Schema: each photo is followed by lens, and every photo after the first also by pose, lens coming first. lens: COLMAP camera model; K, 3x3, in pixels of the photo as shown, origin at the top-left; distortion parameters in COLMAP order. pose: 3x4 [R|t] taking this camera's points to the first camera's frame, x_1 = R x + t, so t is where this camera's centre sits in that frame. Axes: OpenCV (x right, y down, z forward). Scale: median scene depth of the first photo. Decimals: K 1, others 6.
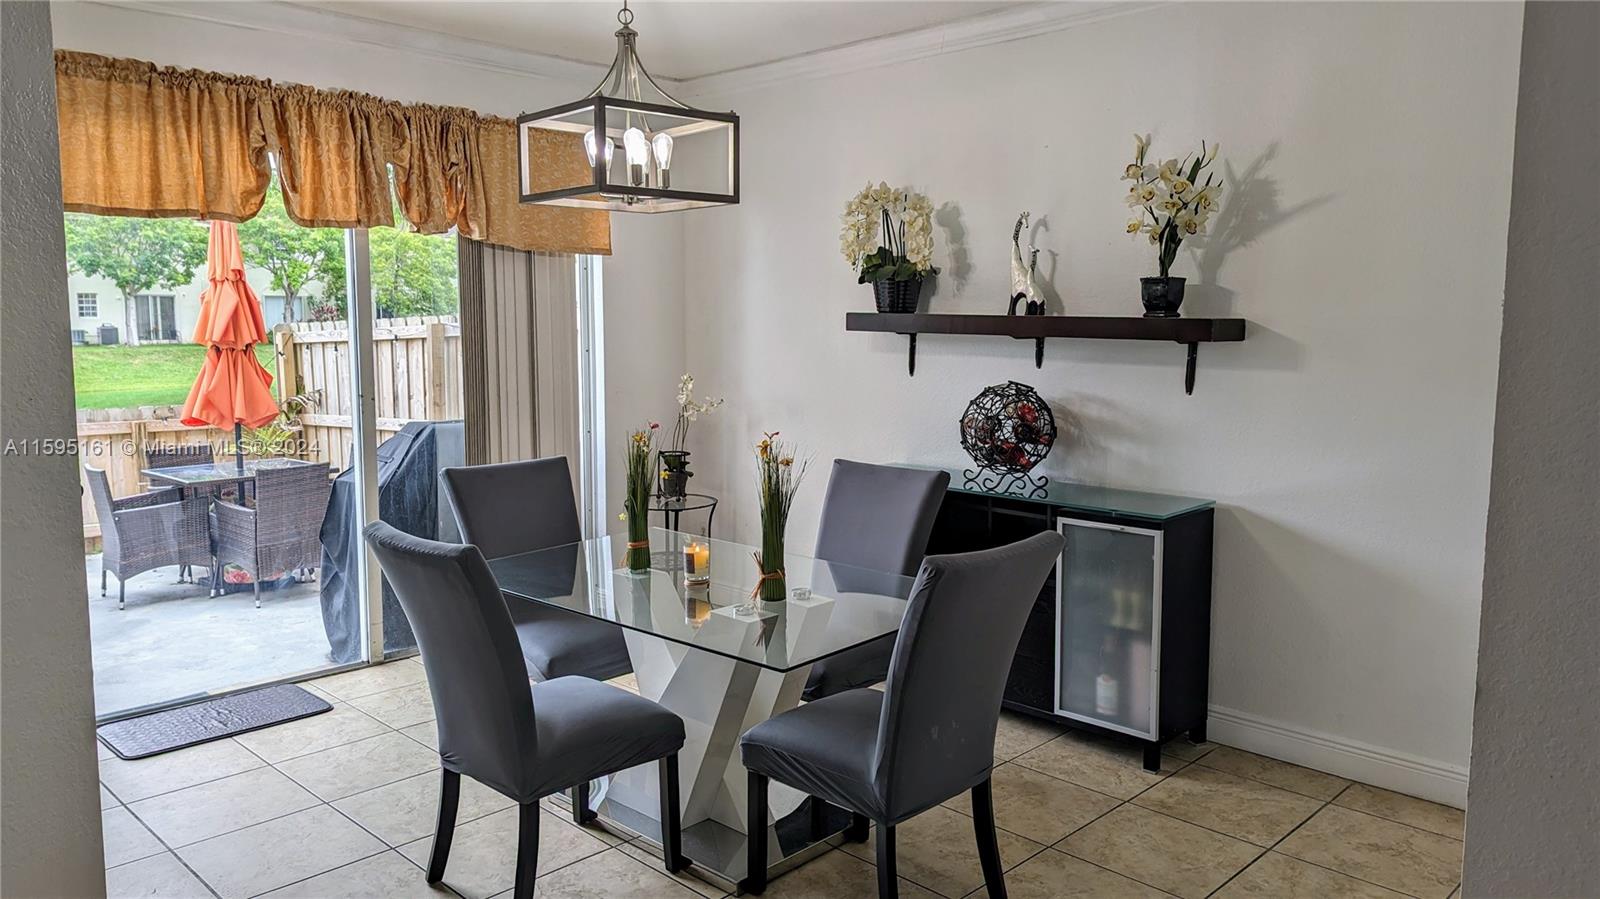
lens RADIAL K [[1135.1, 0, 796.3], [0, 1135.1, 440.7], [0, 0, 1]] dist [0.076358, -0.077256]
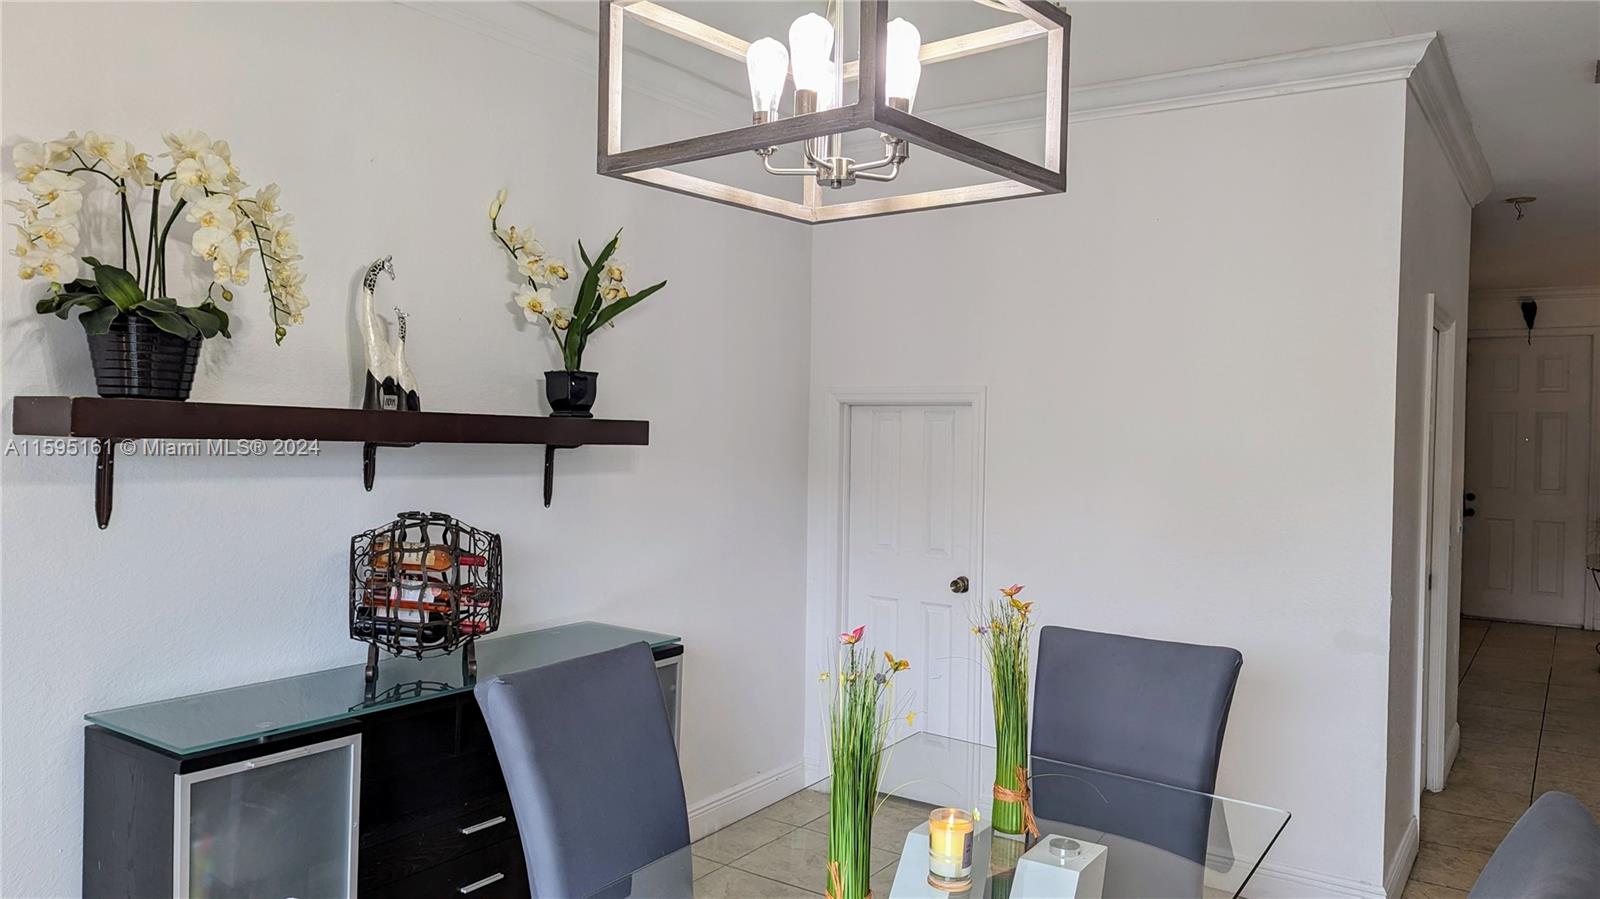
lens RADIAL K [[1135.1, 0, 796.3], [0, 1135.1, 440.7], [0, 0, 1]] dist [0.076358, -0.077256]
pose [[-0.184511, -0.022166, 0.982580, -0.502743], [0.085784, 0.995567, 0.038568, -0.100195], [-0.979079, 0.091406, -0.181792, 0.908299]]
